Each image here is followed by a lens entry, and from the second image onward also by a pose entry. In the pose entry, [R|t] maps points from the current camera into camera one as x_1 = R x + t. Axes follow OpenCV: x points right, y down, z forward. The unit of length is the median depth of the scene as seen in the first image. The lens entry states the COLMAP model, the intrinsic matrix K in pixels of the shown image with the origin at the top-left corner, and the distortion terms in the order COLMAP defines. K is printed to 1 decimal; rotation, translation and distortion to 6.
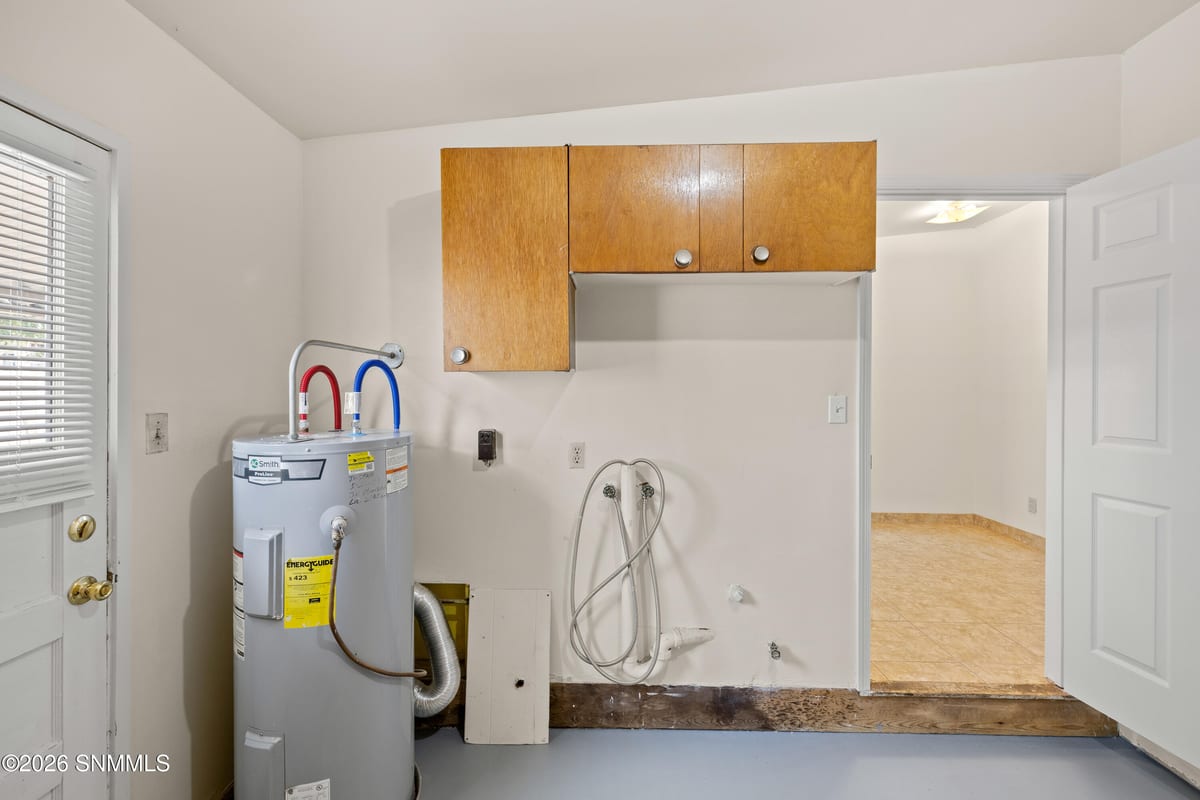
lens RADIAL K [[510.9, 0, 596.9], [0, 510.9, 395.4], [0, 0, 1]] dist [-0.000263, 0.000118]
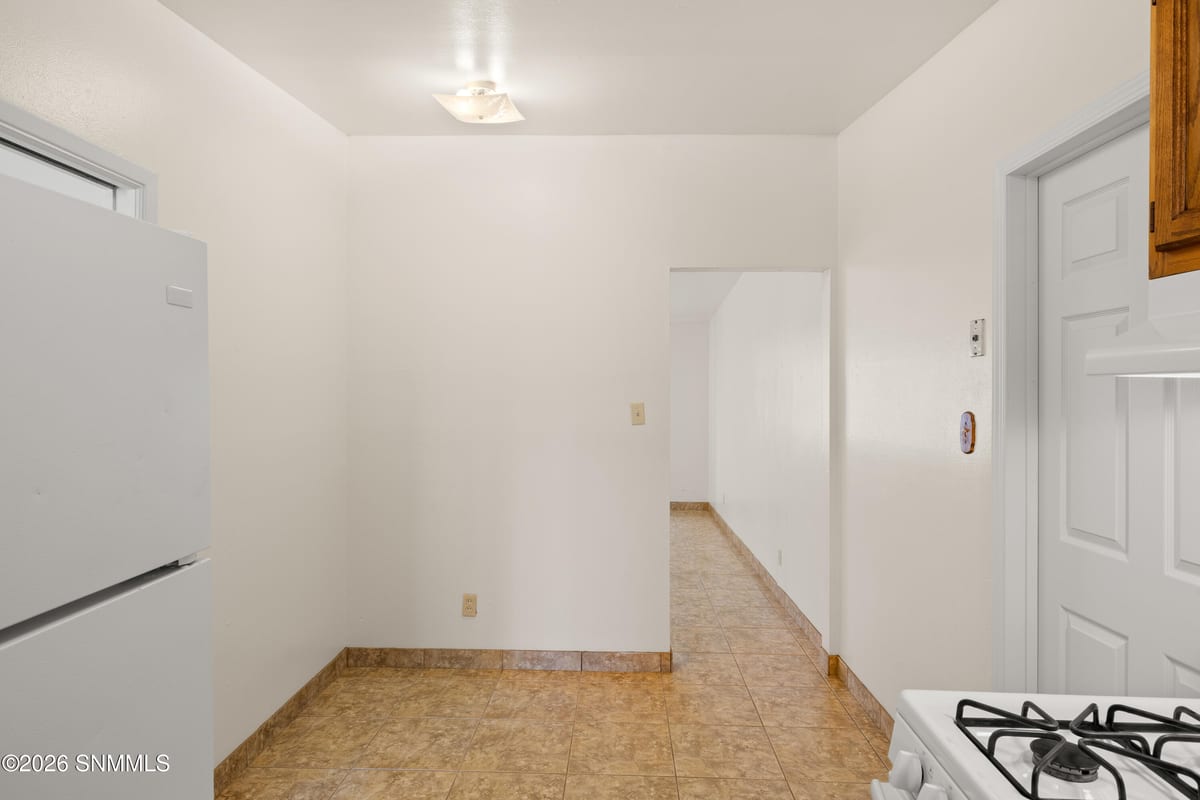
lens RADIAL K [[668.4, 0, 601.7], [0, 668.4, 393.7], [0, 0, 1]] dist [-0.004159, -0.000374]
pose [[0.016074, 0.002224, 0.999868, 0.009691], [0.016769, 0.999856, -0.002494, -0.053099], [-0.999730, 0.016807, 0.016034, 0.900349]]
